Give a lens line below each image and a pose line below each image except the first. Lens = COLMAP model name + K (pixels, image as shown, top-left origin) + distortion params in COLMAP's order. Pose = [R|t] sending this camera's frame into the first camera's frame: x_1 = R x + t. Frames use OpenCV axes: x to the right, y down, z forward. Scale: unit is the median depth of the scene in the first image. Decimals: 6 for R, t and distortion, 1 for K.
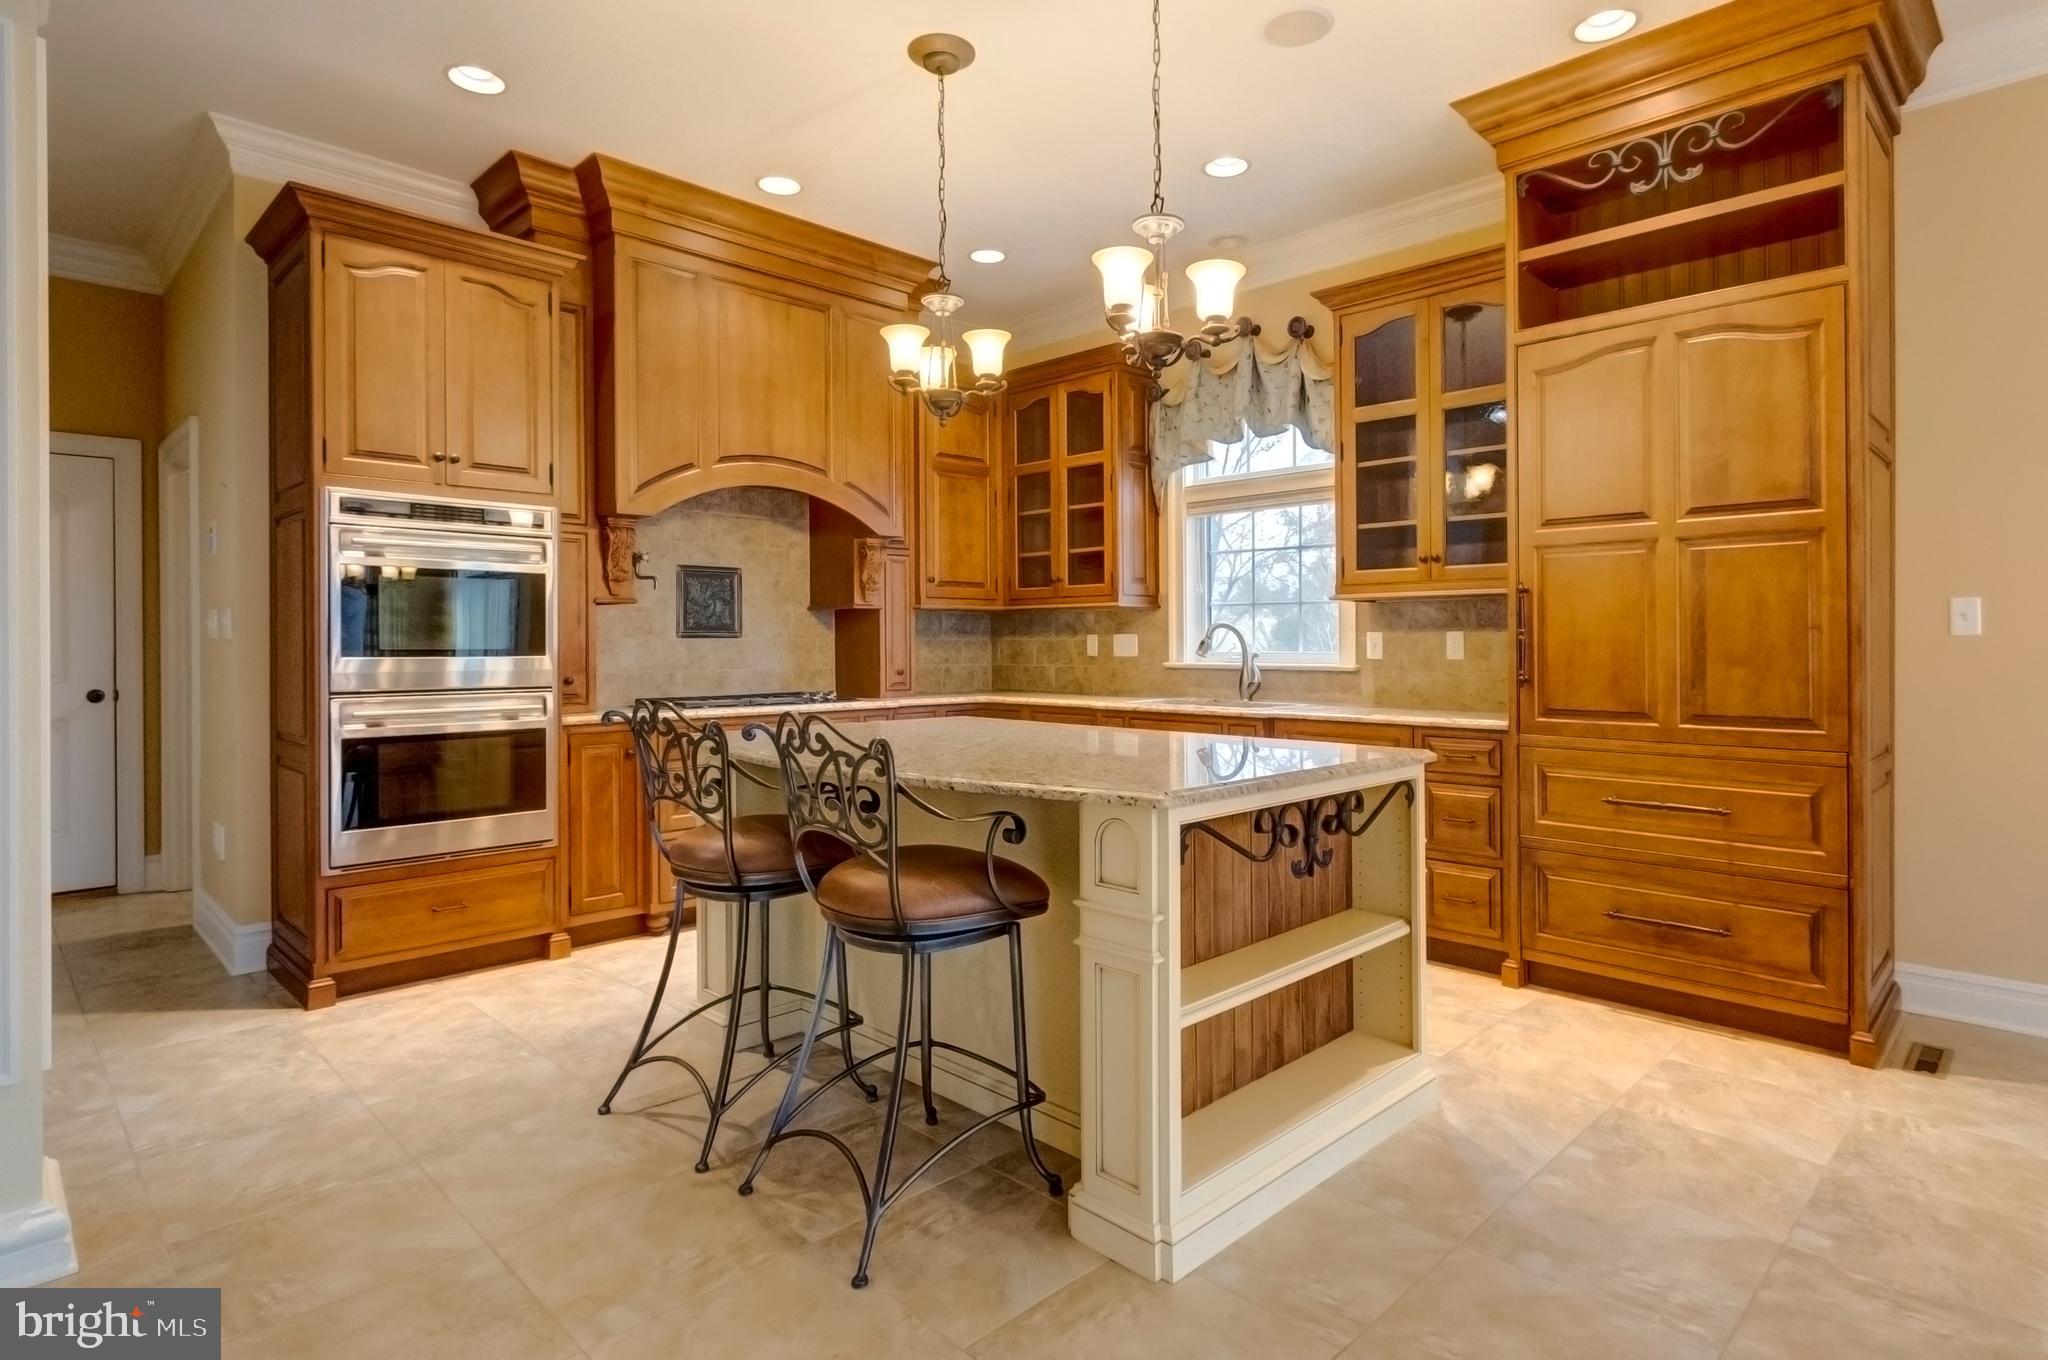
lens RADIAL K [[1115.2, 0, 1023.3], [0, 1115.2, 635.1], [0, 0, 1]] dist [0.000788, -0.001173]
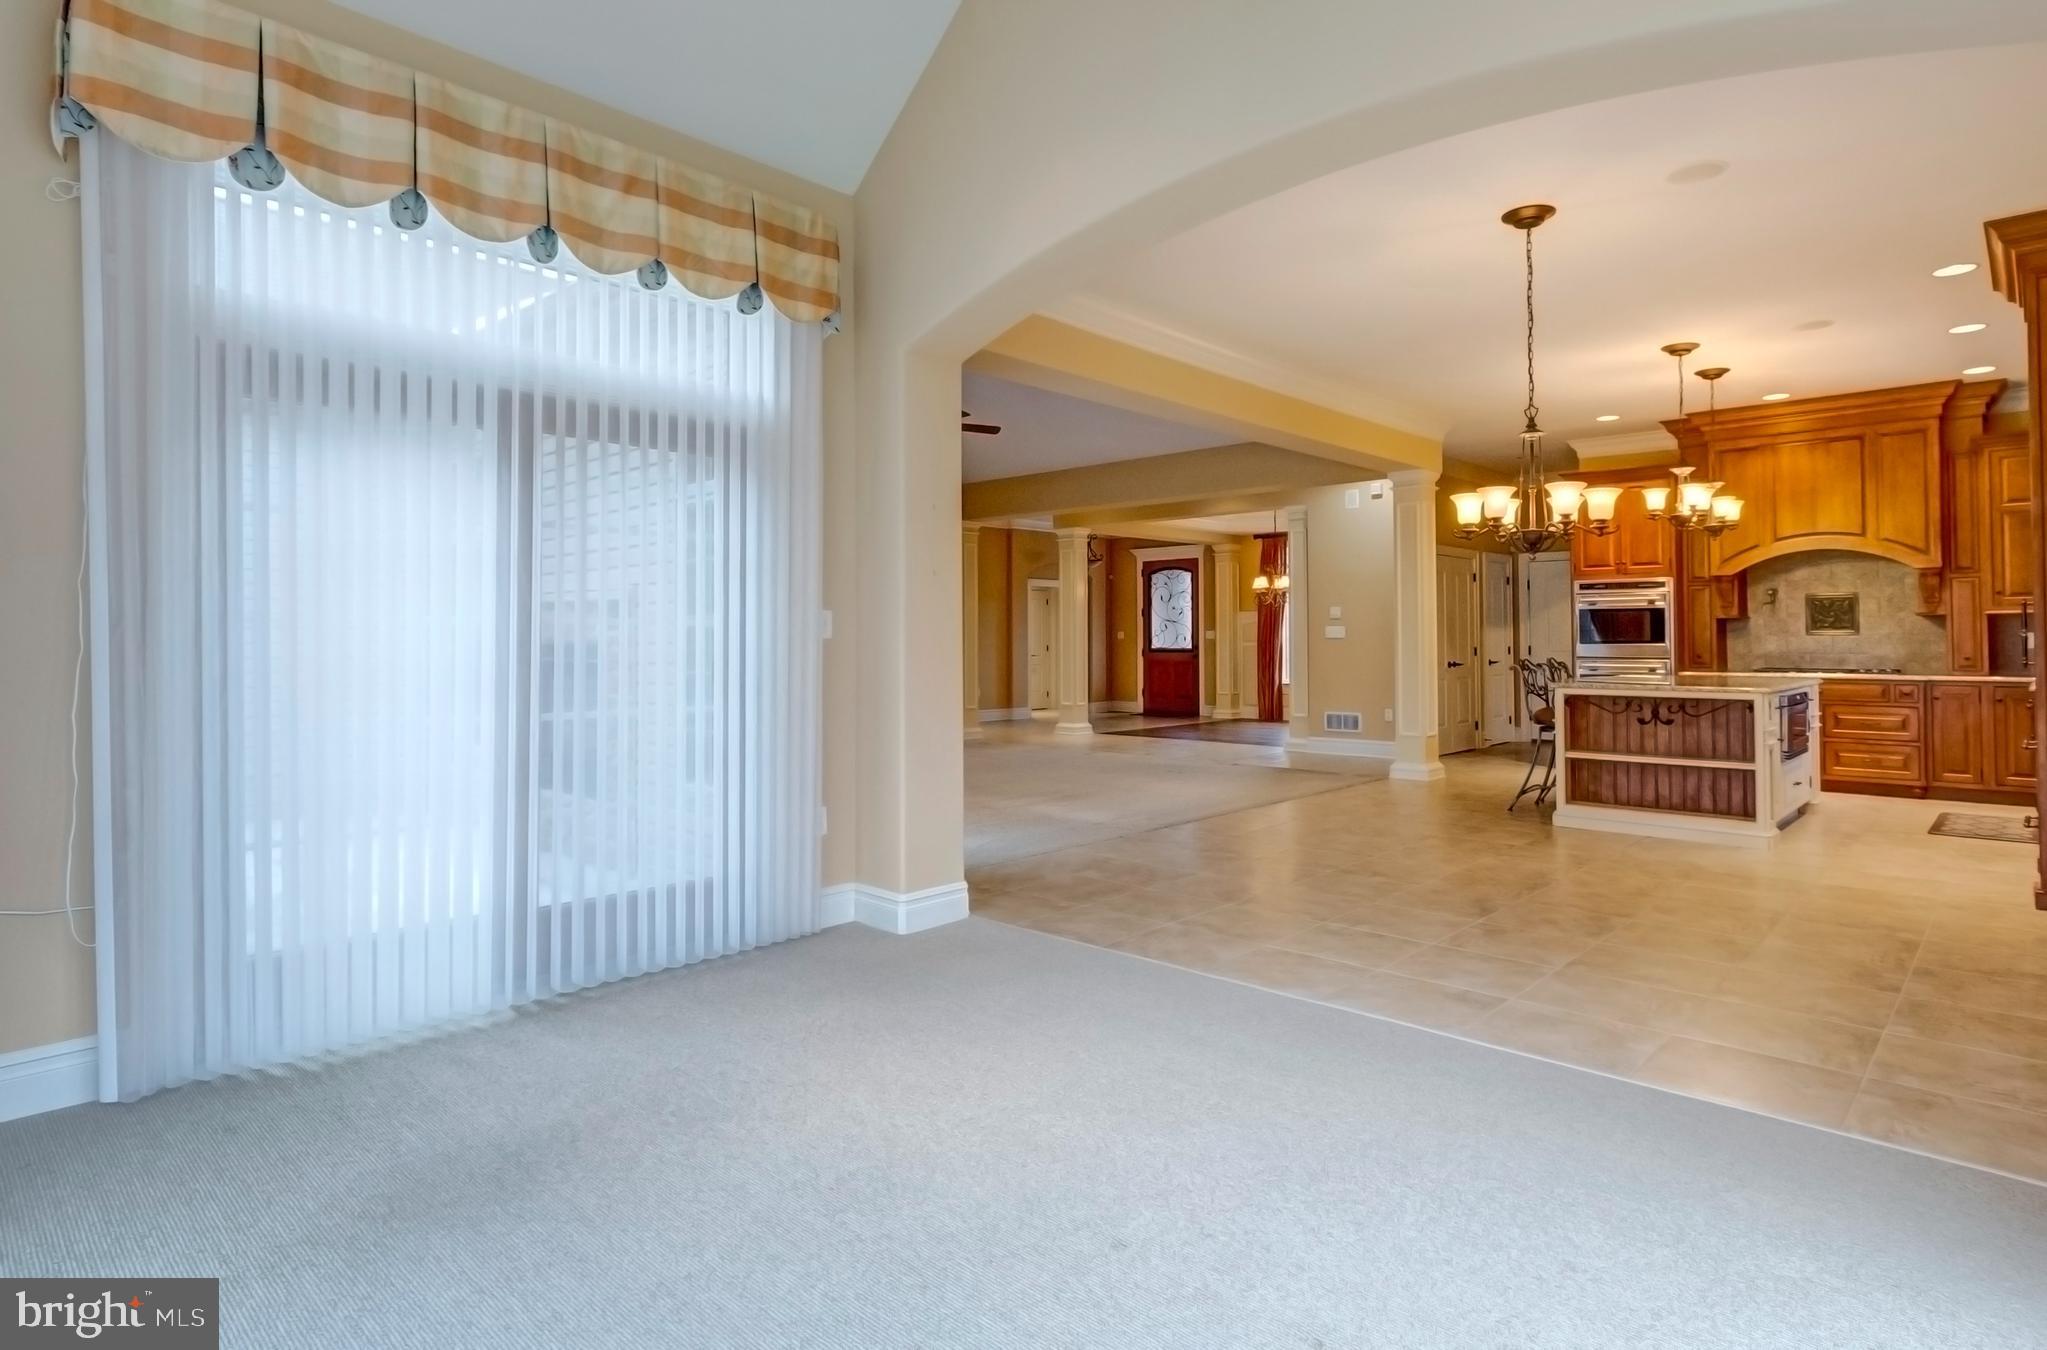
lens RADIAL K [[1114.6, 0, 1022.8], [0, 1114.6, 630.1], [0, 0, 1]] dist [0.000788, -0.001173]
pose [[0.031509, -0.005246, -0.999490, 1.604778], [0.008373, 0.999953, -0.004984, -0.007834], [0.999468, -0.008212, 0.031552, -0.338474]]
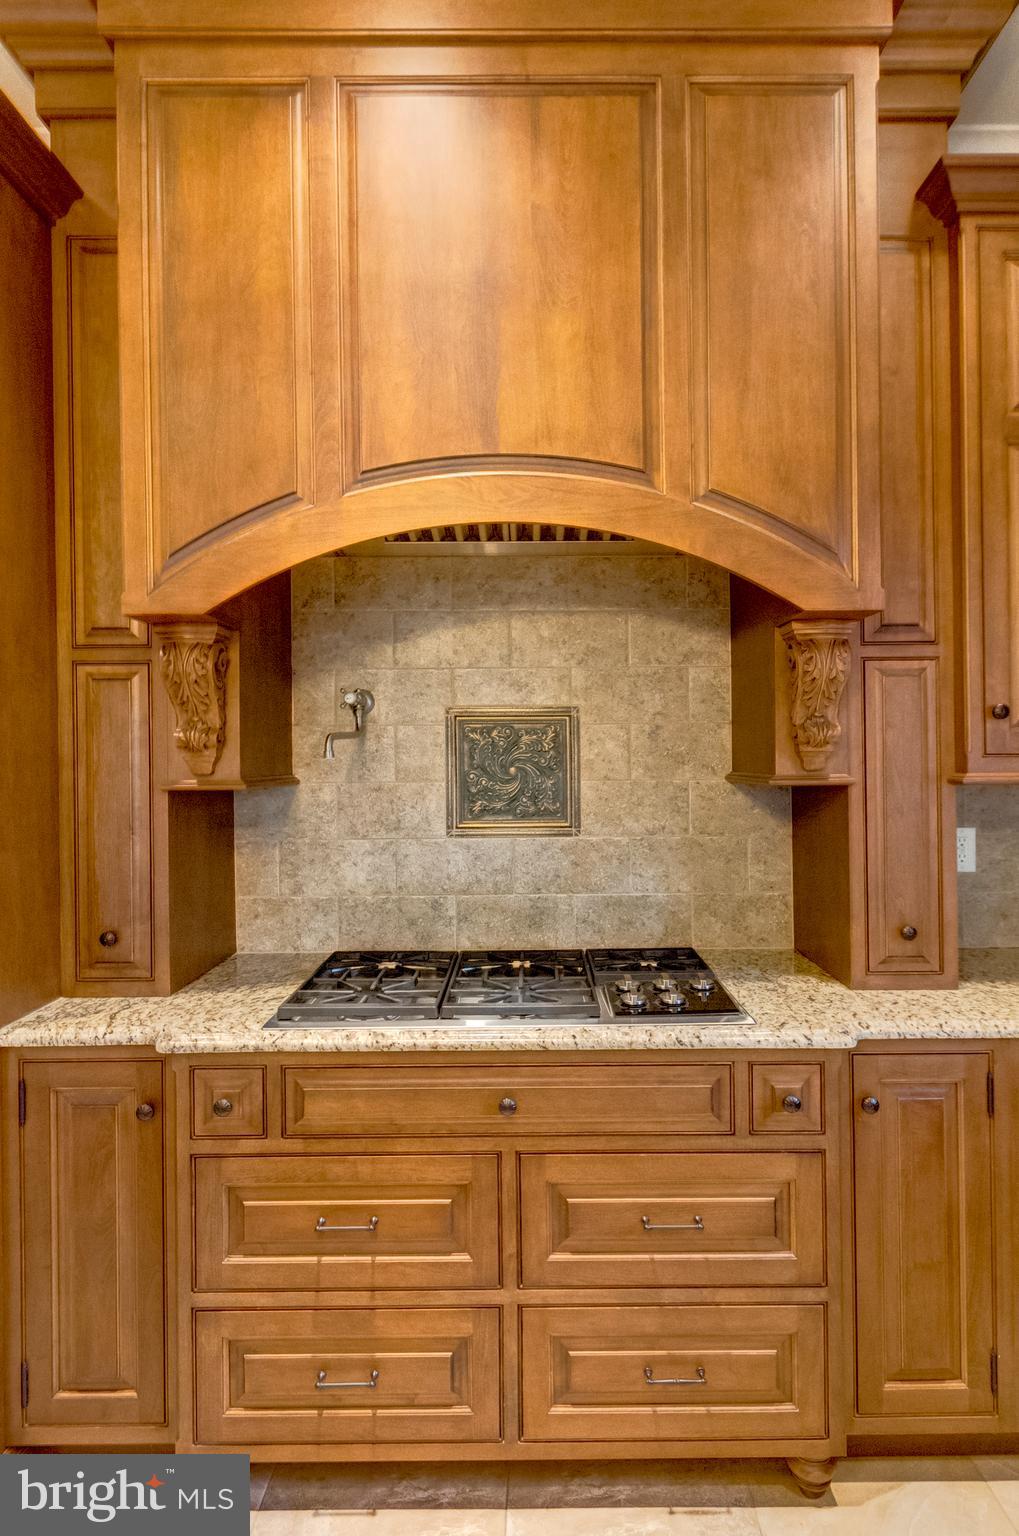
lens RADIAL K [[814.8, 0, 512.1], [0, 814.8, 761.0], [0, 0, 1]] dist [-0.000267, -0.000444]
pose [[0.693415, 0.003249, -0.720531, 0.011000], [0.007838, 0.999897, 0.012052, -0.046024], [0.720495, -0.014005, 0.693318, 0.833581]]
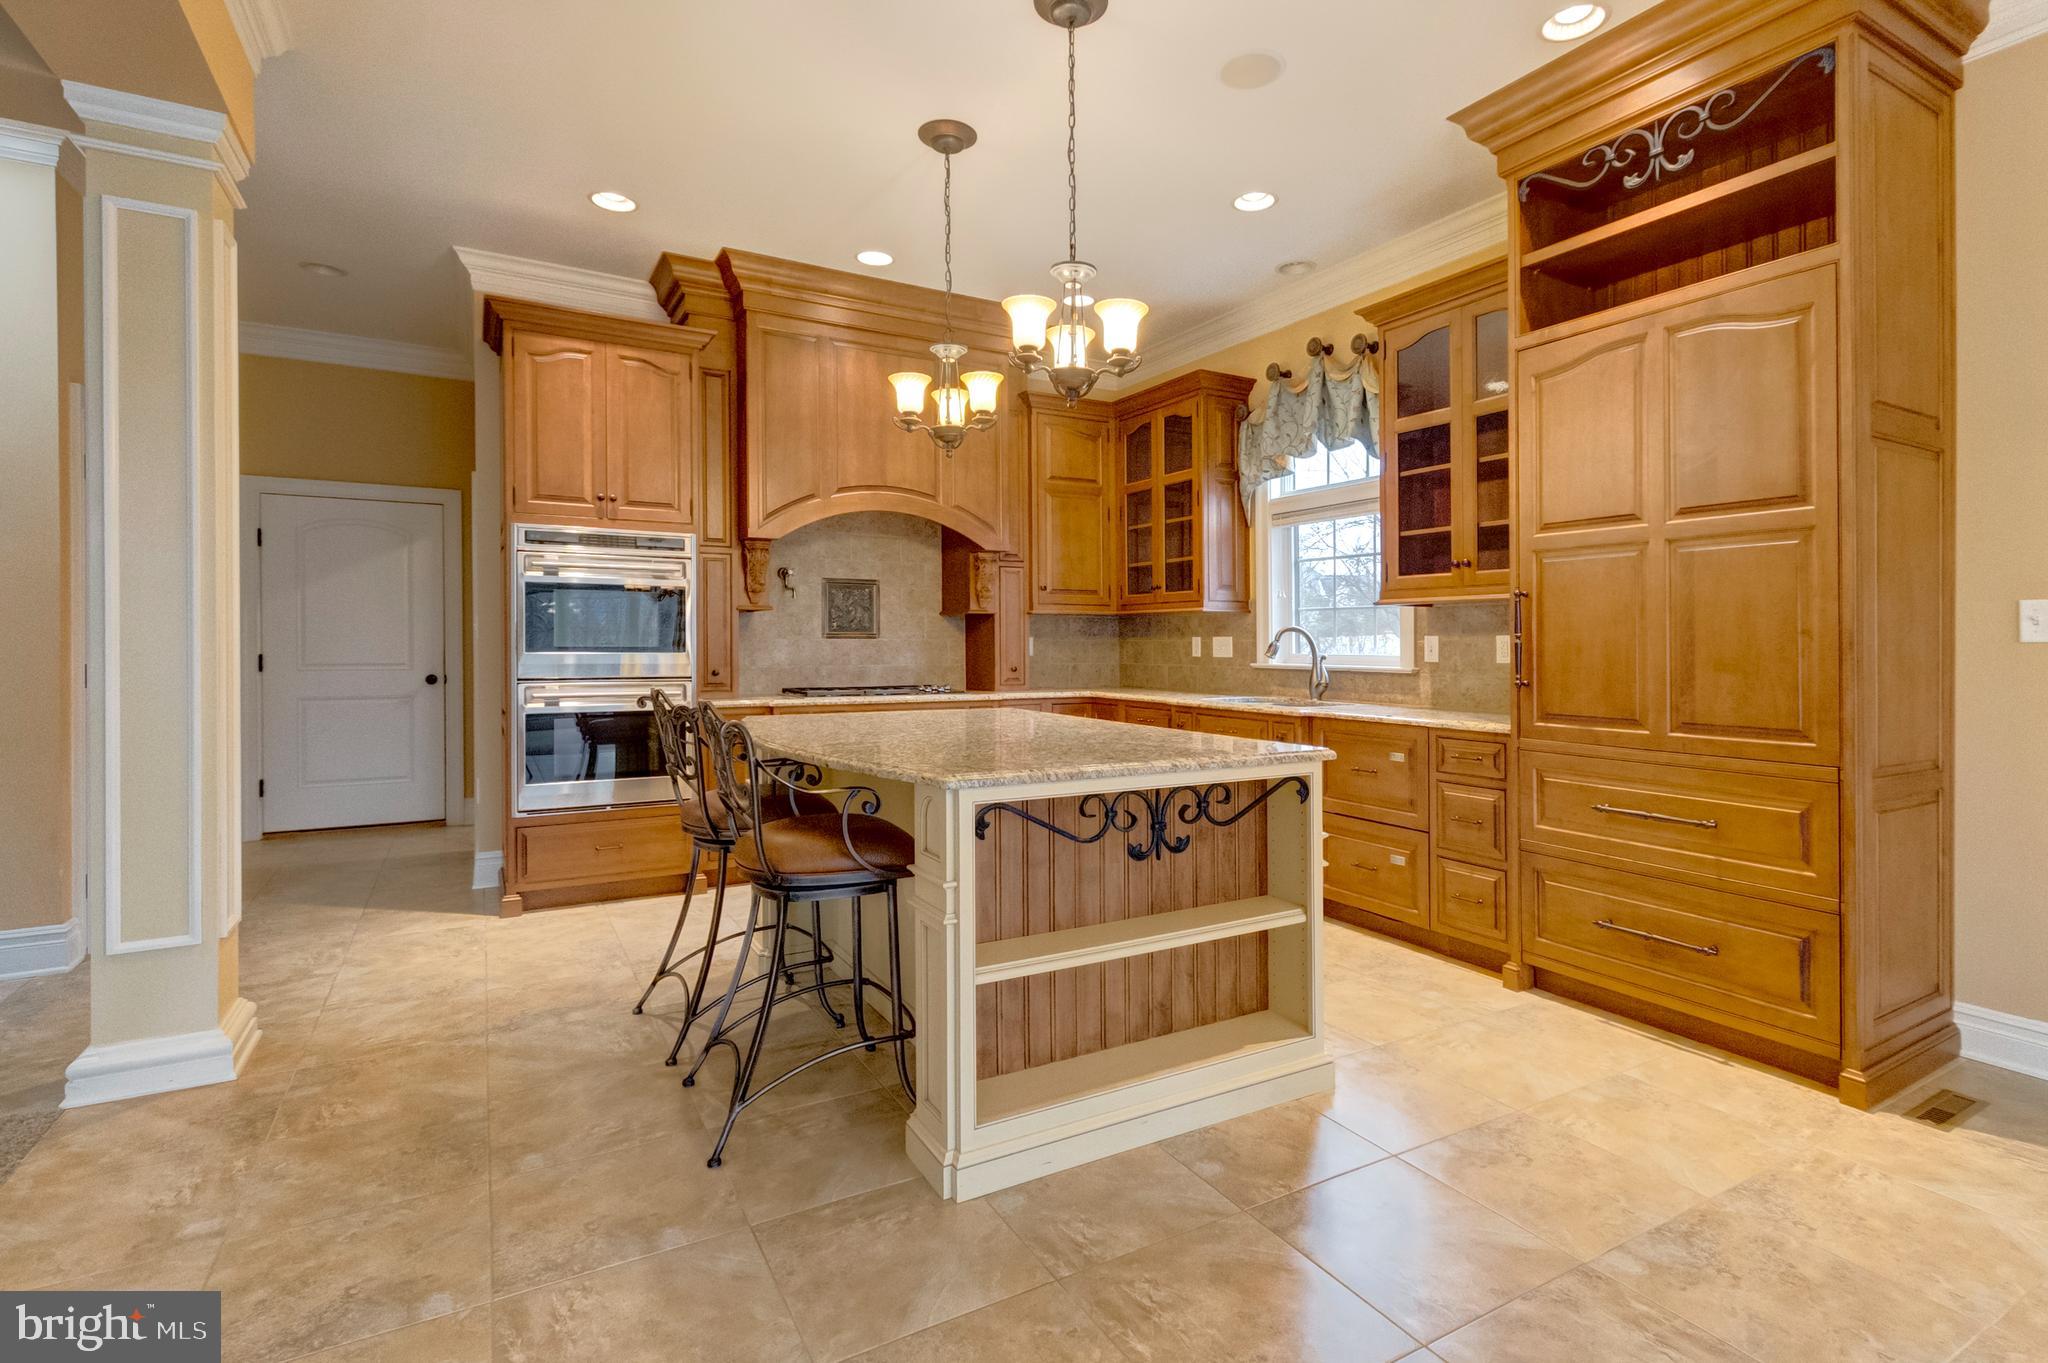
lens RADIAL K [[1001.3, 0, 1029.2], [0, 1001.3, 640.1], [0, 0, 1]] dist [0.001293, 0.000342]
pose [[0.964755, 0.004589, -0.263111, 0.217130], [-0.003547, 0.999984, 0.004433, -0.001465], [0.263127, -0.003343, 0.964755, 0.011952]]
